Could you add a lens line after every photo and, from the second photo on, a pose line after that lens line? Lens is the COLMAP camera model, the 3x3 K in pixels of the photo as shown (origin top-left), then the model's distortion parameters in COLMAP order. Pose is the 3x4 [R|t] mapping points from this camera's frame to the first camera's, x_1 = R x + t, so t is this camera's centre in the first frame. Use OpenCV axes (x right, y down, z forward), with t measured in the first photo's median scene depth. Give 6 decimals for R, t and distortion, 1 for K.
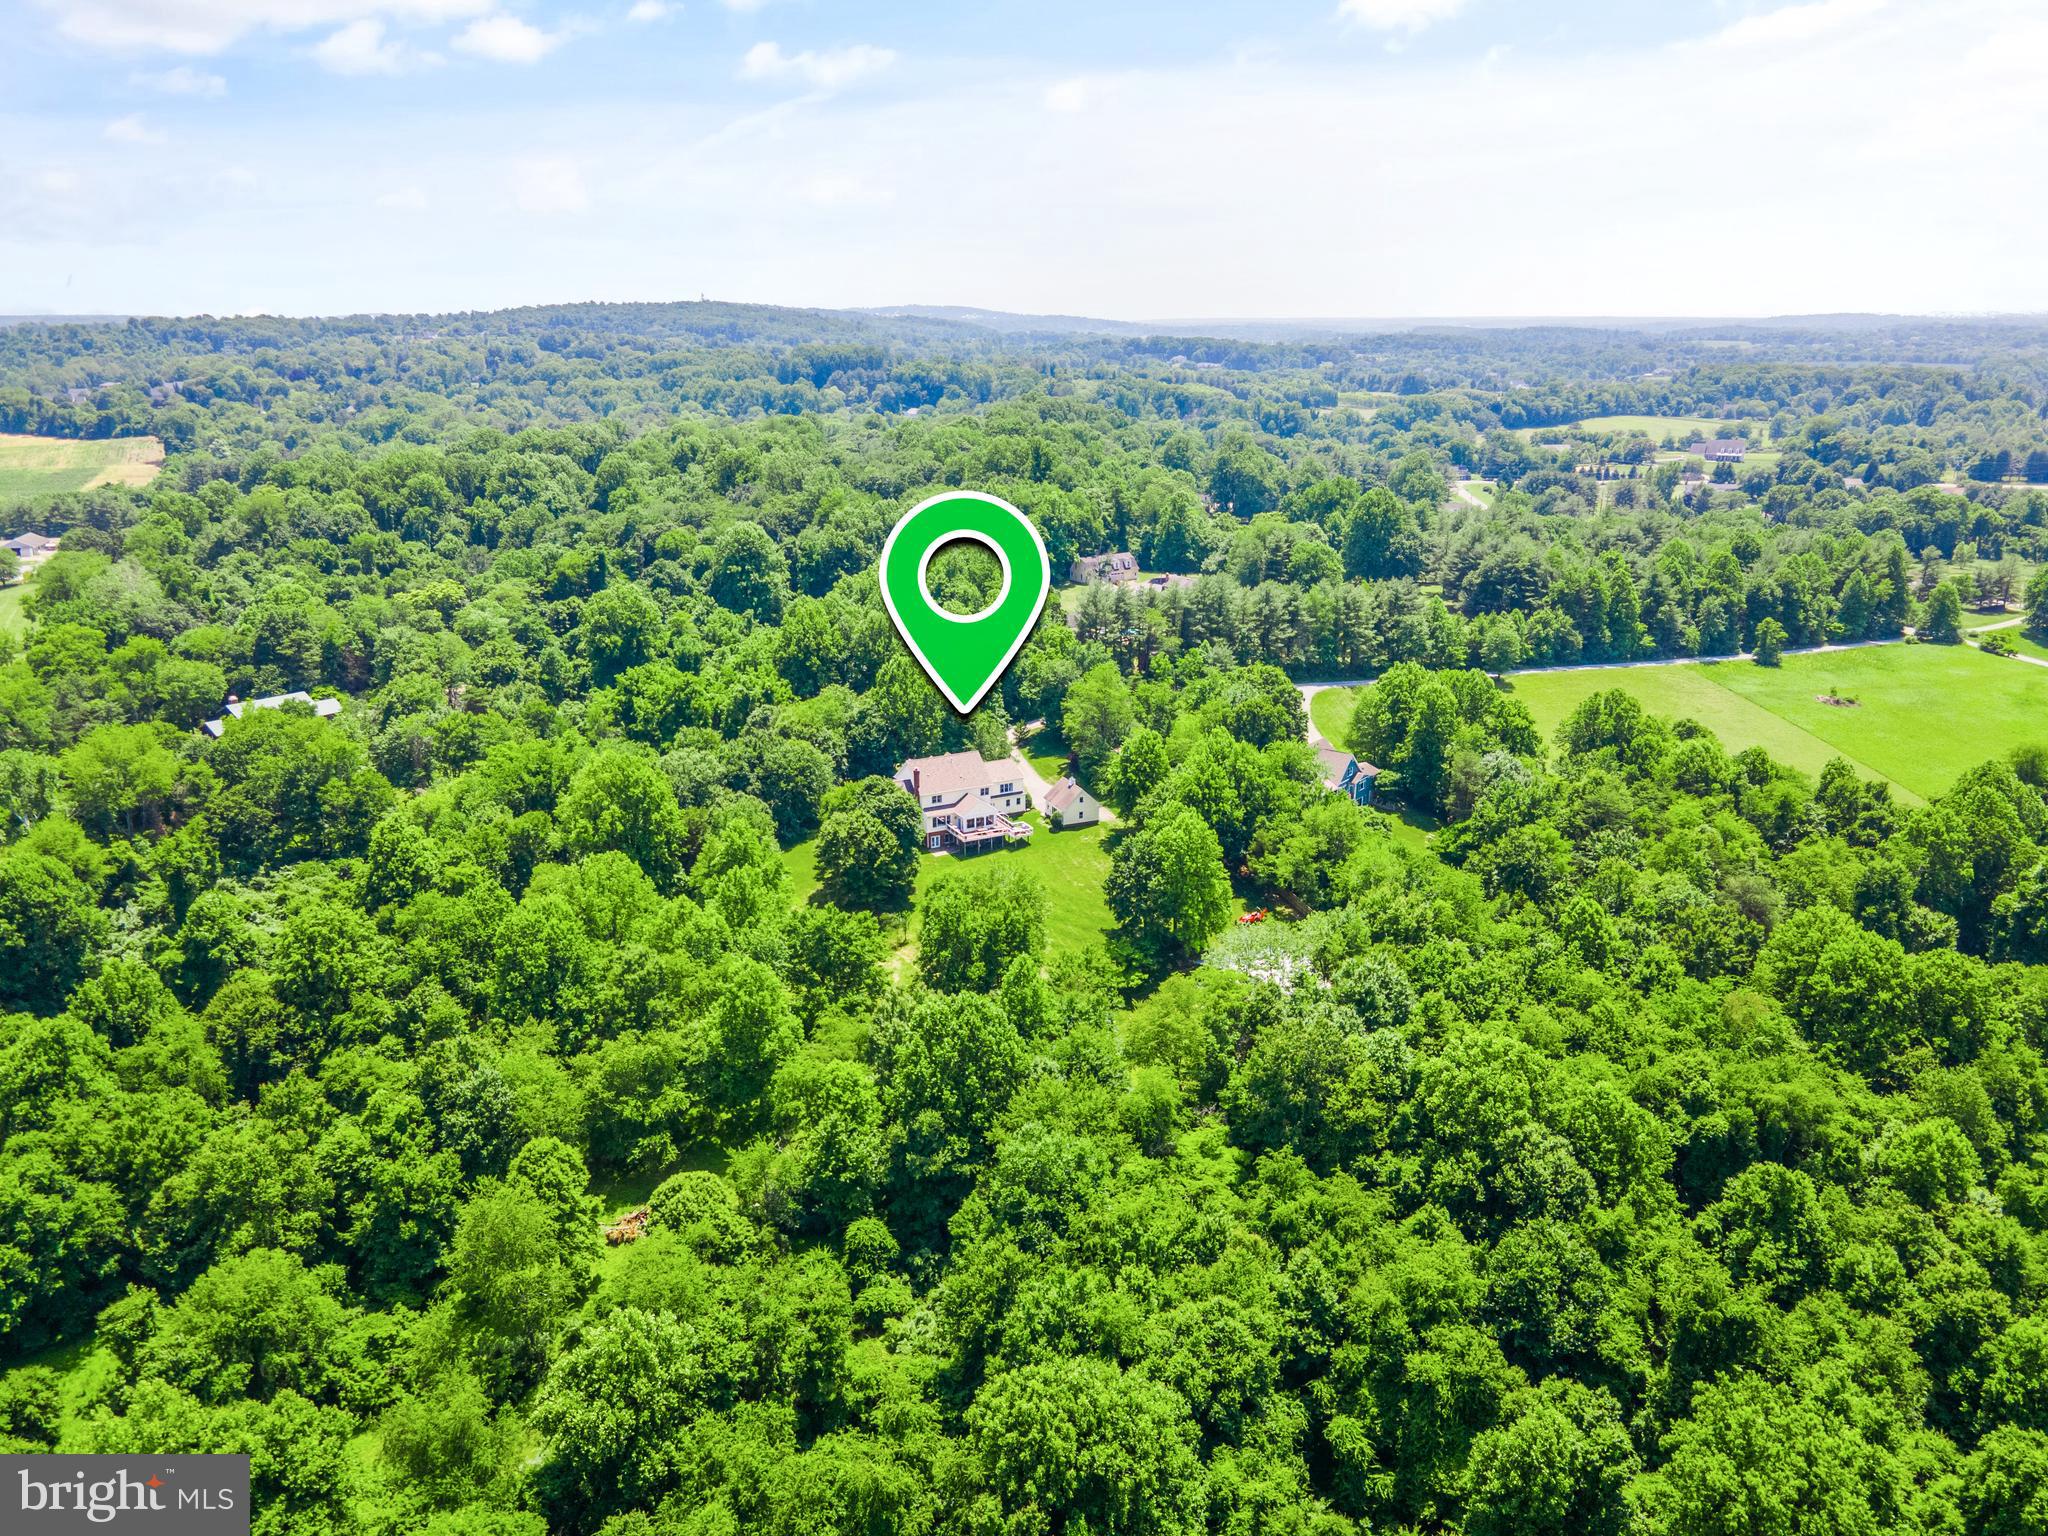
lens RADIAL K [[1650.6, 0, 1024.0], [0, 1650.6, 768.0], [0, 0, 1]] dist [0.001834, 0.097392]
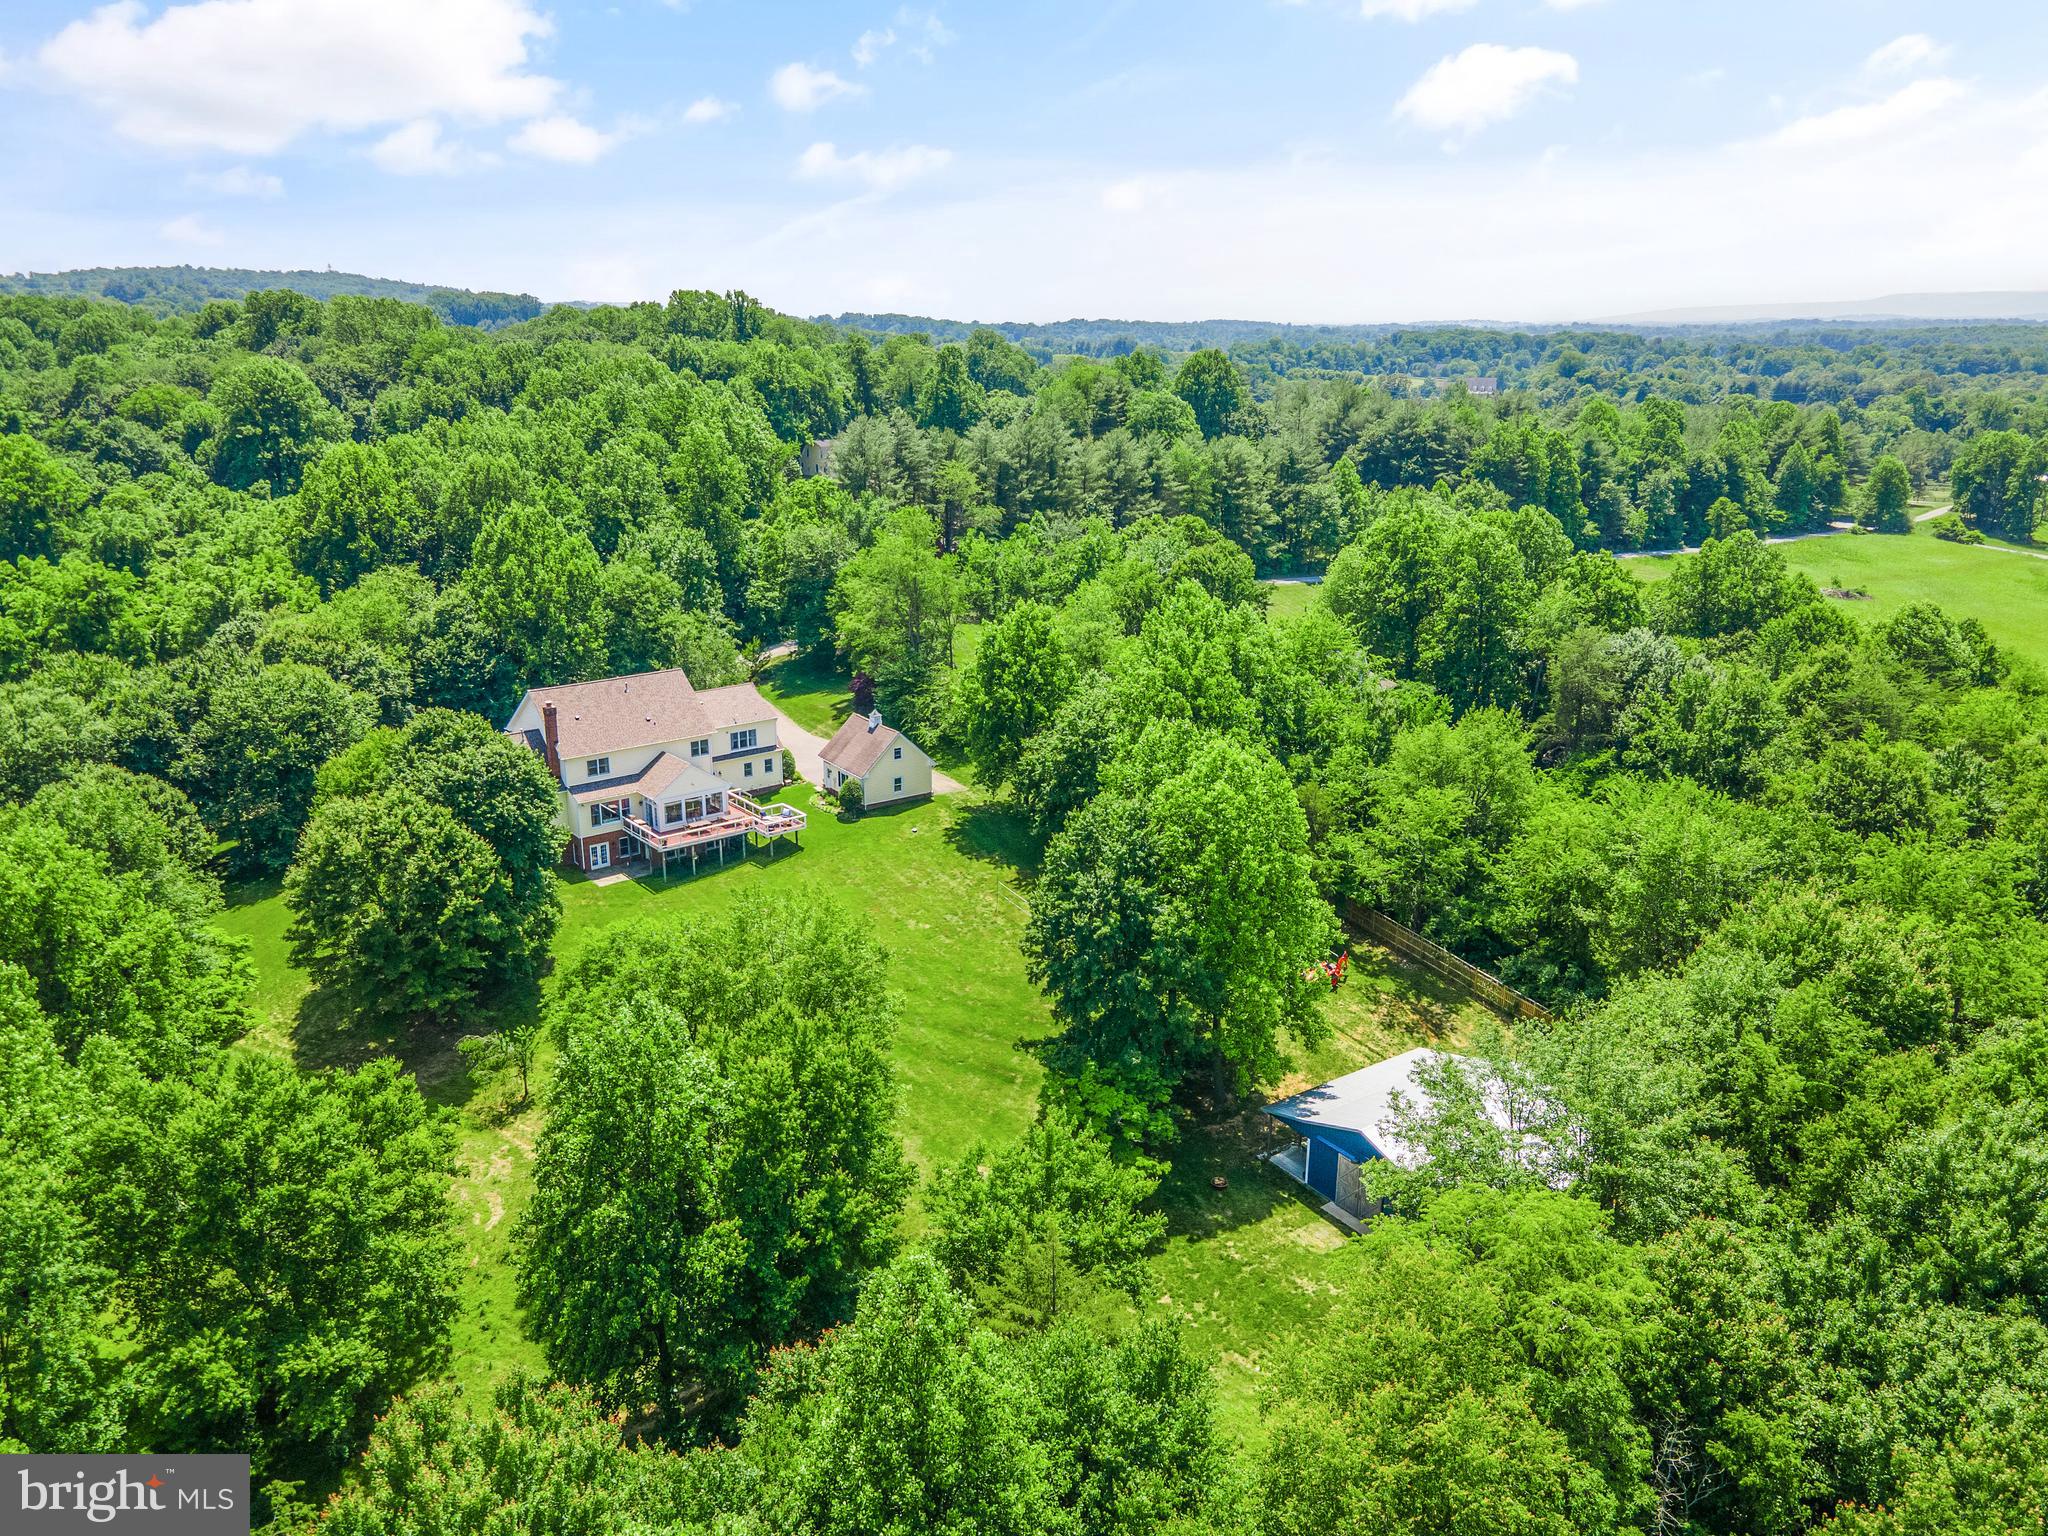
lens RADIAL K [[1650.6, 0, 1024.0], [0, 1650.6, 768.0], [0, 0, 1]] dist [0.001834, 0.097392]
pose [[0.982617, -0.055341, 0.177205, -0.016069], [0.056177, 0.998421, 0.000296, 0.025271], [-0.176942, 0.009664, 0.984174, 0.491533]]
